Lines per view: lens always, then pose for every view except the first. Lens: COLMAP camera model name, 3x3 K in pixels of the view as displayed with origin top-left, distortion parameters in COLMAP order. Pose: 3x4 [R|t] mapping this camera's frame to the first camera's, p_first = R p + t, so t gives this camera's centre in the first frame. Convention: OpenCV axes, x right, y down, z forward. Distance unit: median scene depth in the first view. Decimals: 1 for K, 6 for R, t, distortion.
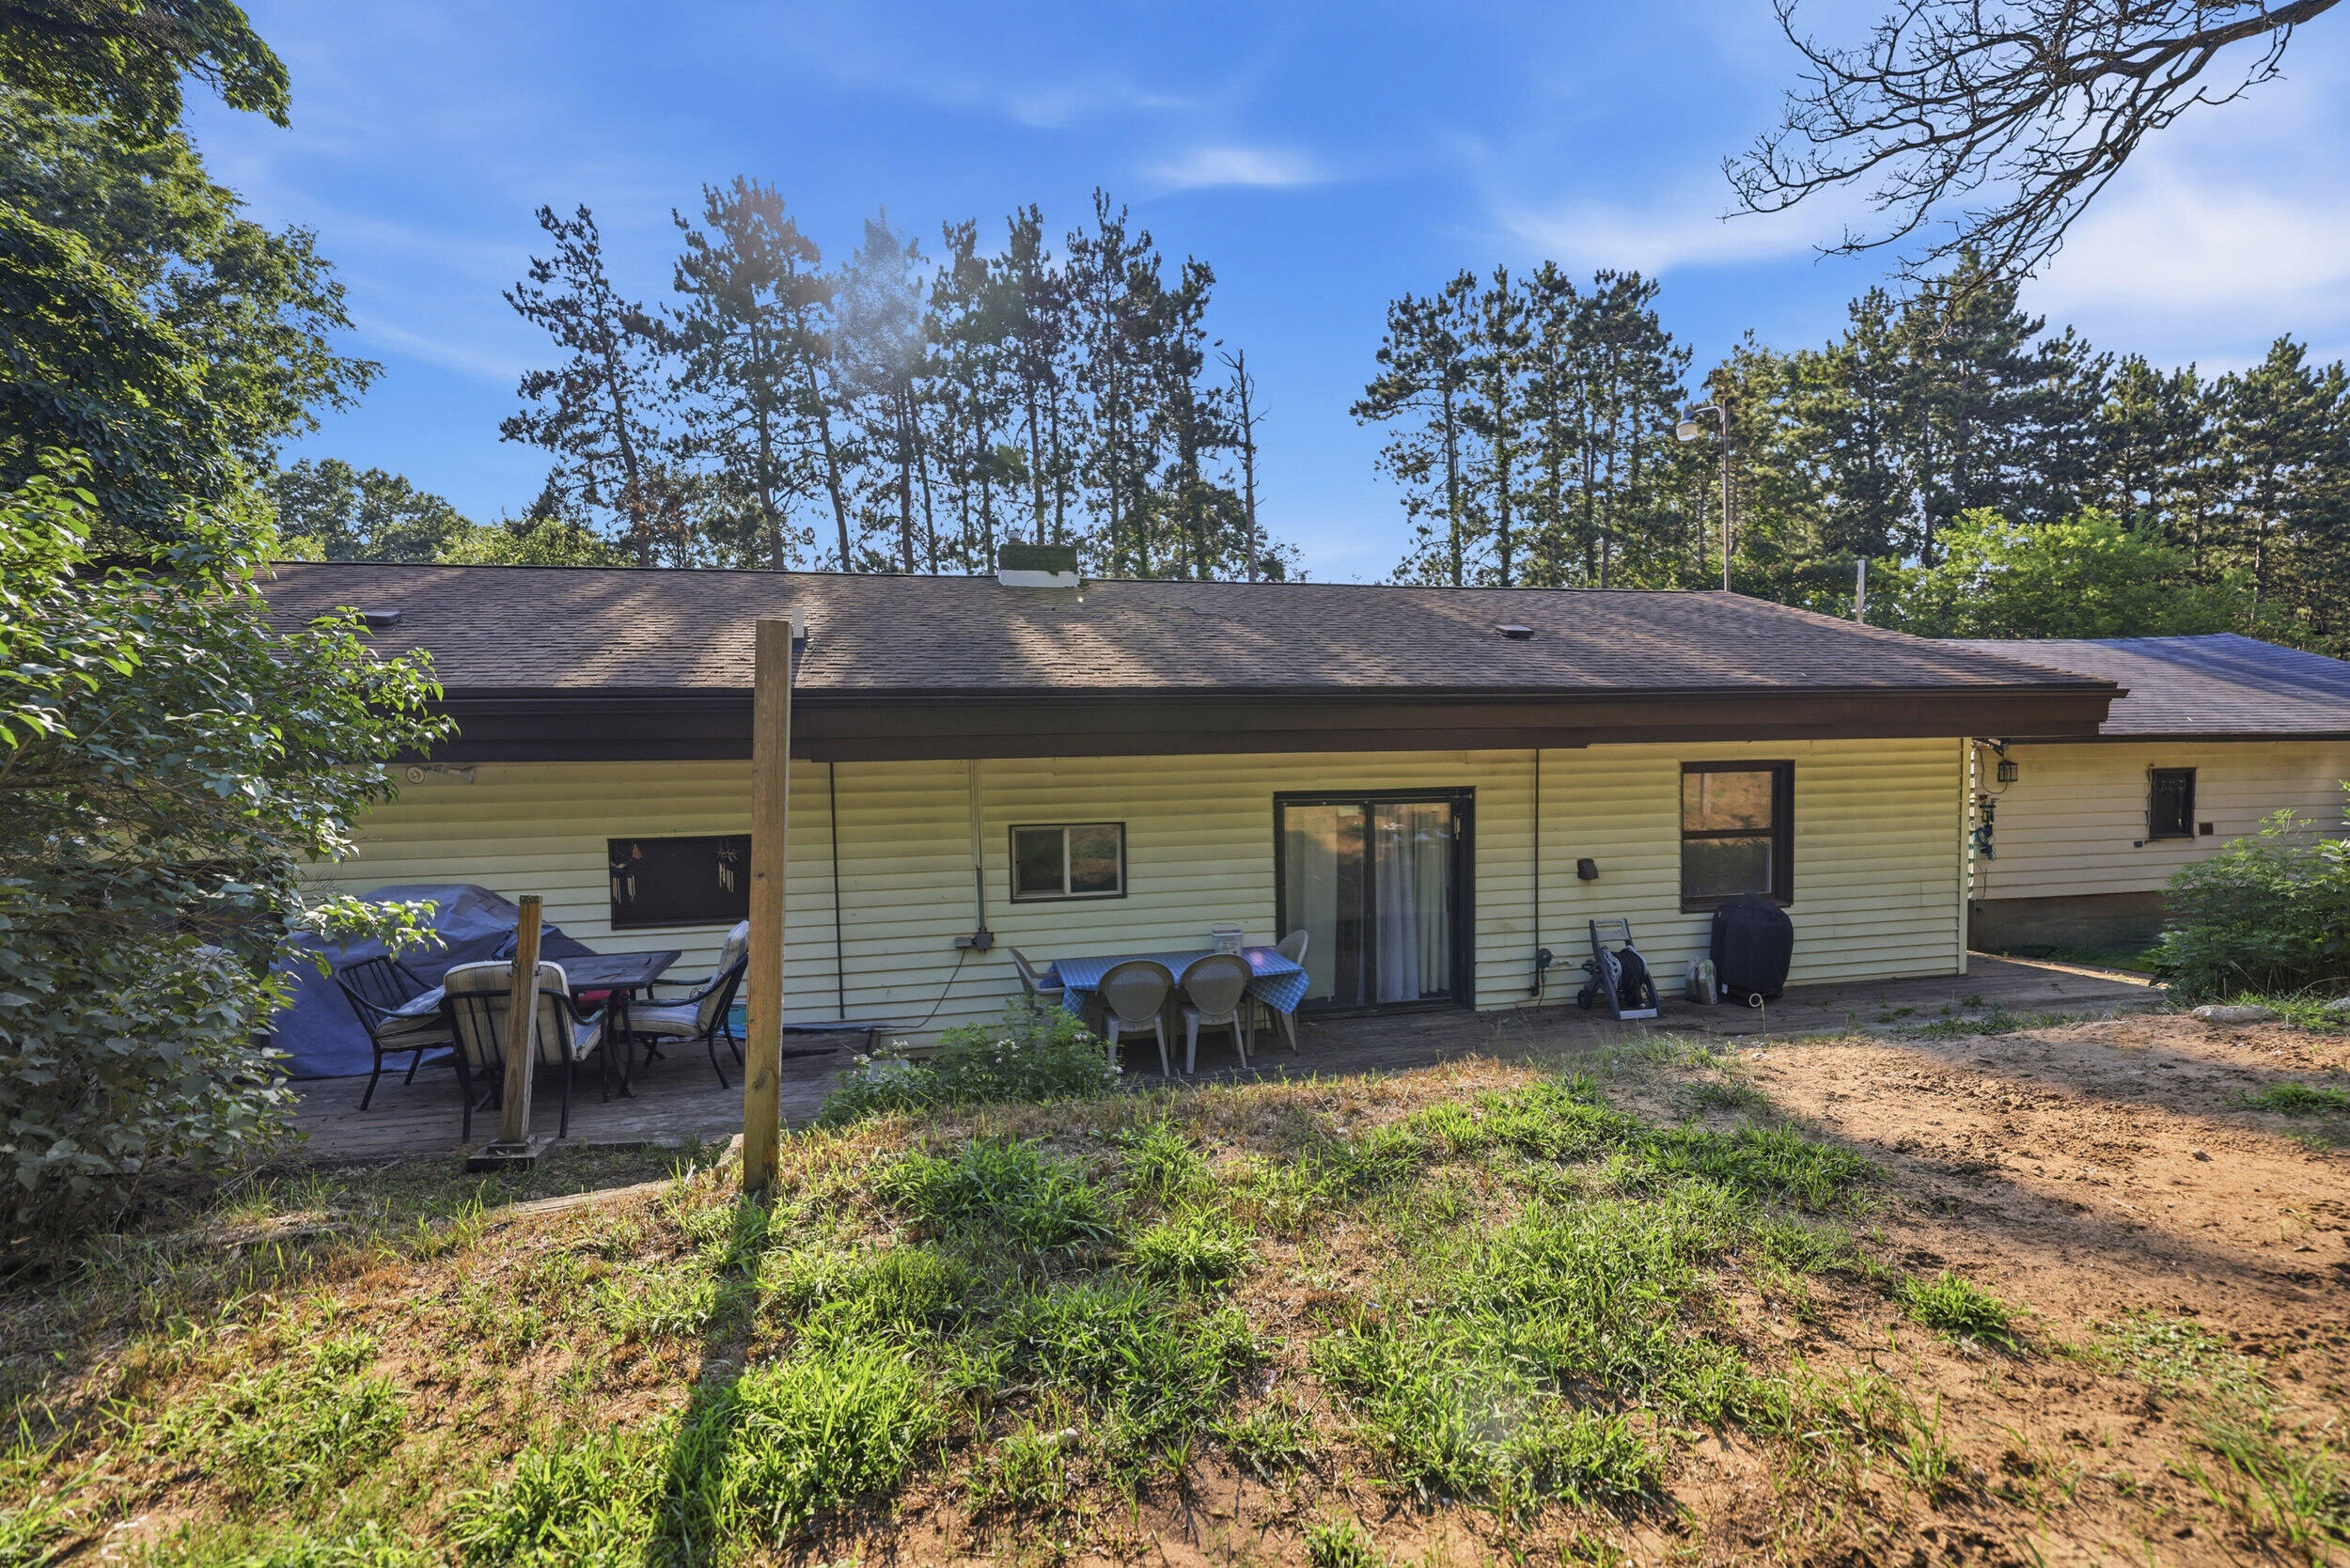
lens RADIAL K [[1018.0, 0, 1172.4], [0, 1018.0, 816.1], [0, 0, 1]] dist [-0.000611, -0.000170]
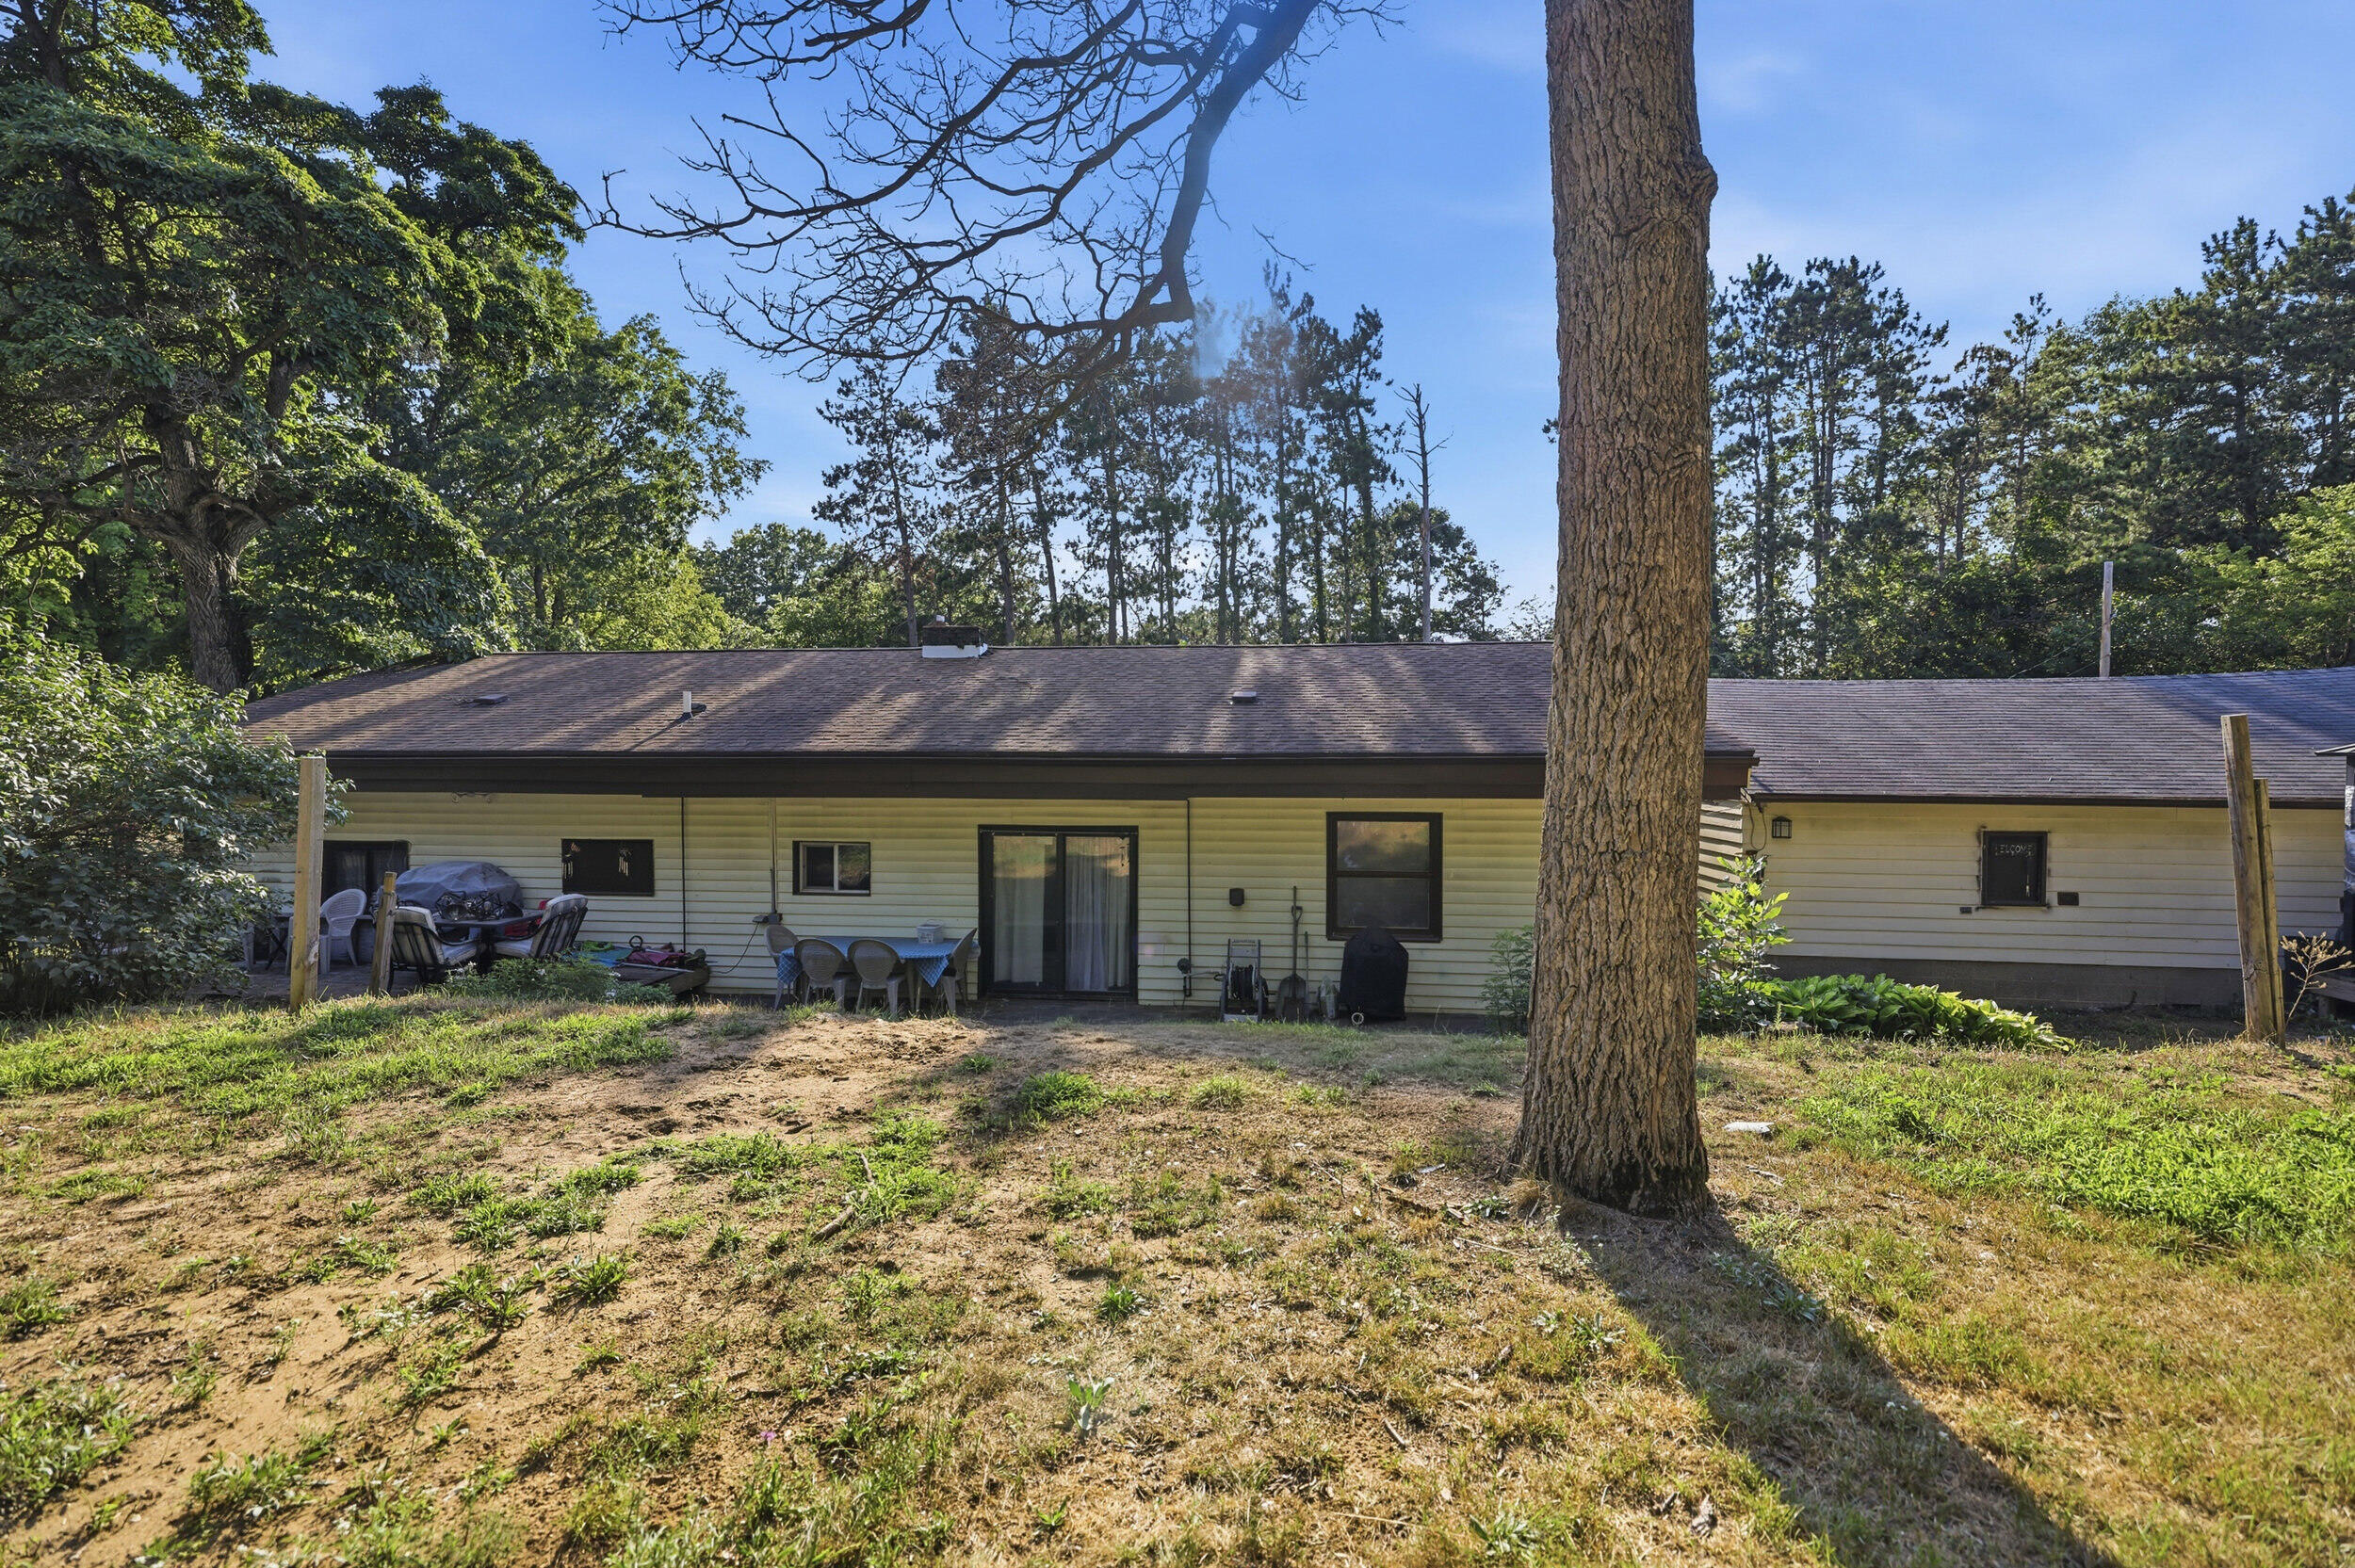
lens RADIAL K [[988.6, 0, 1170.4], [0, 988.6, 786.4], [0, 0, 1]] dist [0.000880, 0.000055]
pose [[0.942700, 0.027985, -0.332465, 0.173688], [-0.036750, 0.999122, -0.020104, -0.012935], [0.331610, 0.031170, 0.942901, -0.034574]]
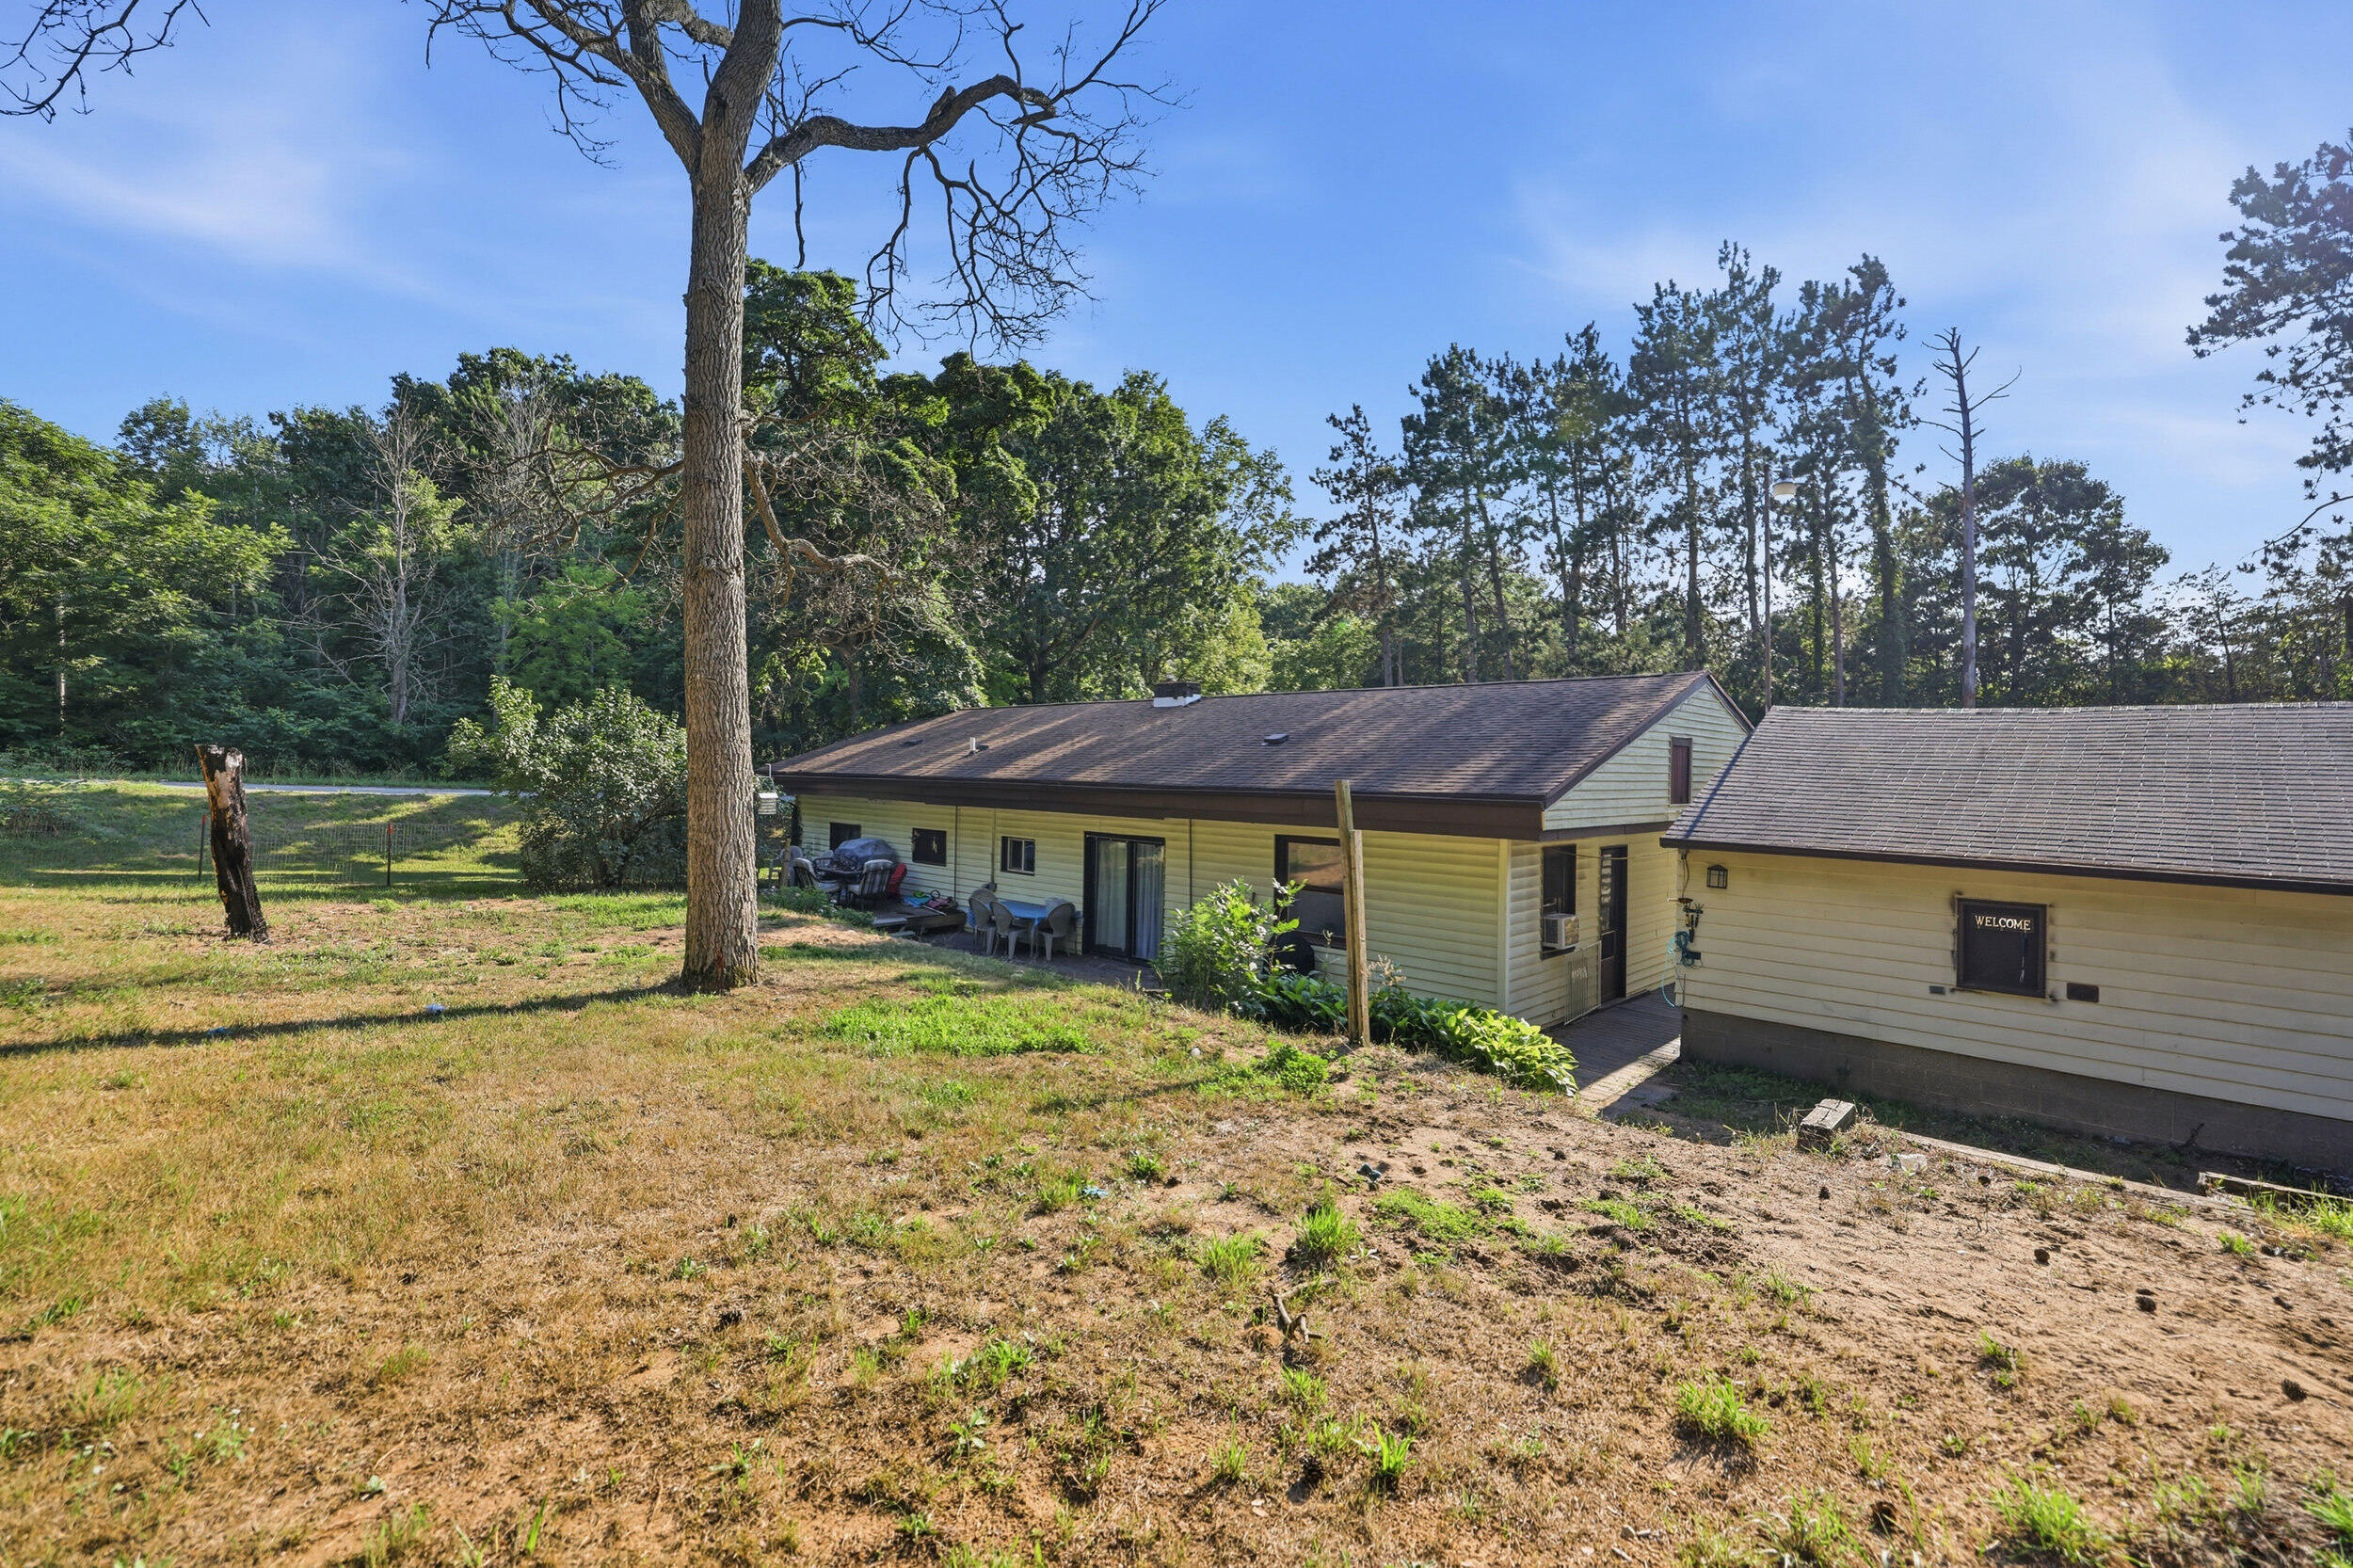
lens RADIAL K [[978.6, 0, 1176.5], [0, 978.6, 784.0], [0, 0, 1]] dist [-0.005601, -0.000583]
pose [[0.558661, 0.040183, -0.828422, 0.387498], [-0.071453, 0.997444, 0.000196, -0.028279], [0.826312, 0.059084, 0.560104, 0.022496]]
